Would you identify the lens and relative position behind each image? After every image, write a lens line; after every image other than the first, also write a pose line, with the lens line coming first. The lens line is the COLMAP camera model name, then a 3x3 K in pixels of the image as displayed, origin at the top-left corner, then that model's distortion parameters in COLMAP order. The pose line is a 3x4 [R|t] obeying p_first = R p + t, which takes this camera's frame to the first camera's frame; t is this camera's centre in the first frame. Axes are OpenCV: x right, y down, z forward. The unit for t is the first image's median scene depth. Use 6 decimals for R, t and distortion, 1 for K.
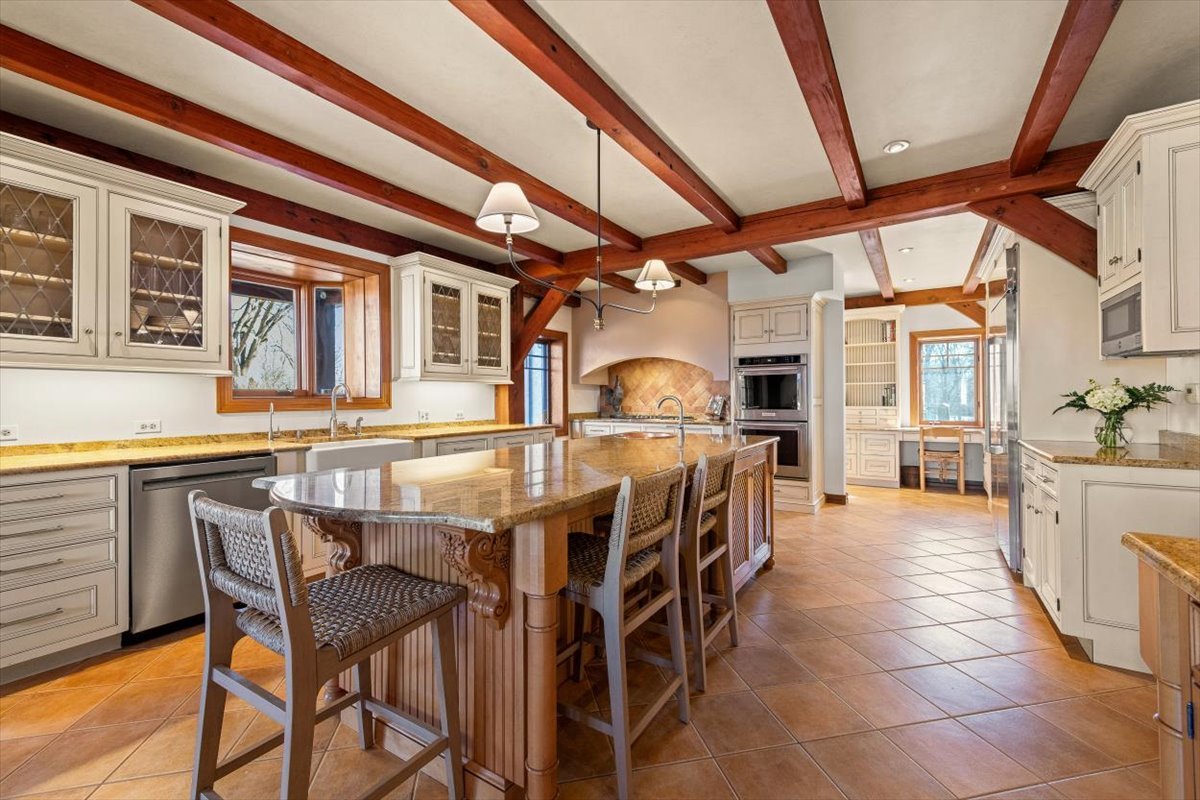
lens RADIAL K [[488.5, 0, 601.4], [0, 488.5, 399.7], [0, 0, 1]] dist [0.010617, 0.000323]
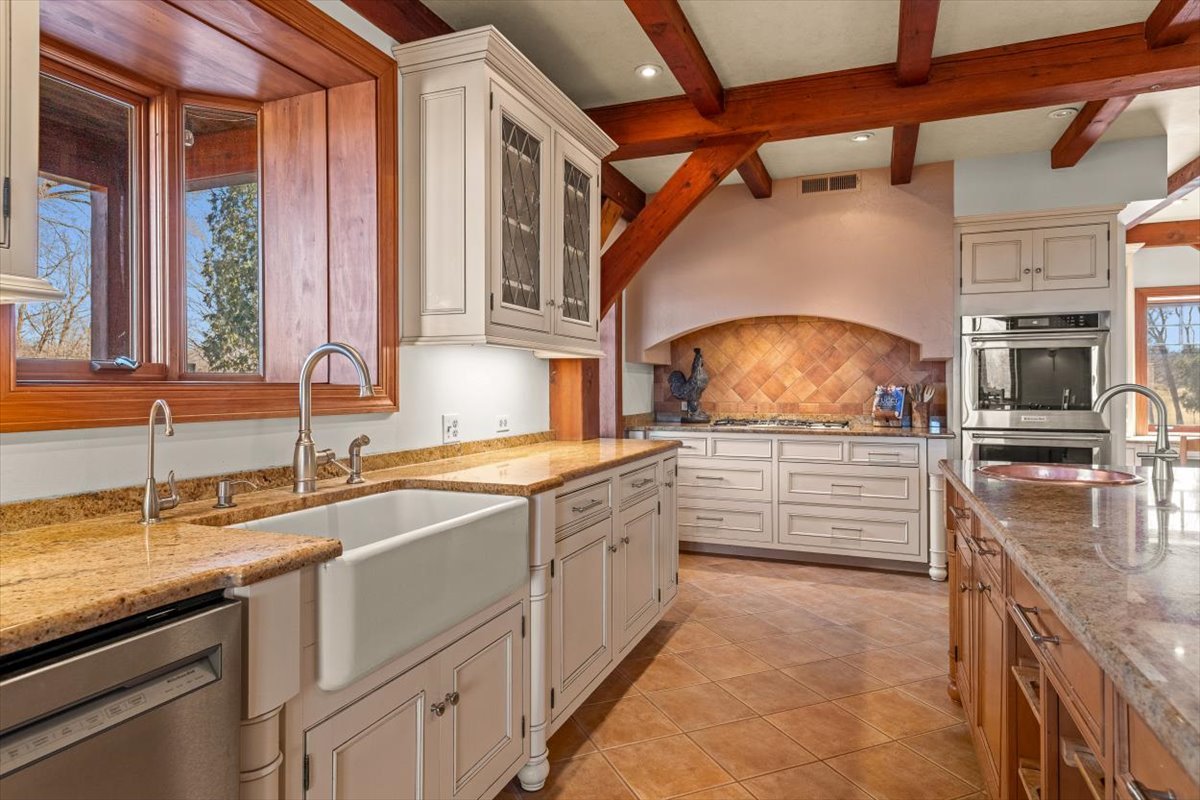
lens RADIAL K [[681.3, 0, 600.3], [0, 681.3, 392.8], [0, 0, 1]] dist [0.016644, -0.002296]
pose [[0.982271, 0.004154, 0.187418, -0.320038], [-0.004996, 0.999979, 0.004020, -0.000350], [-0.187398, -0.004885, 0.982272, 0.348024]]
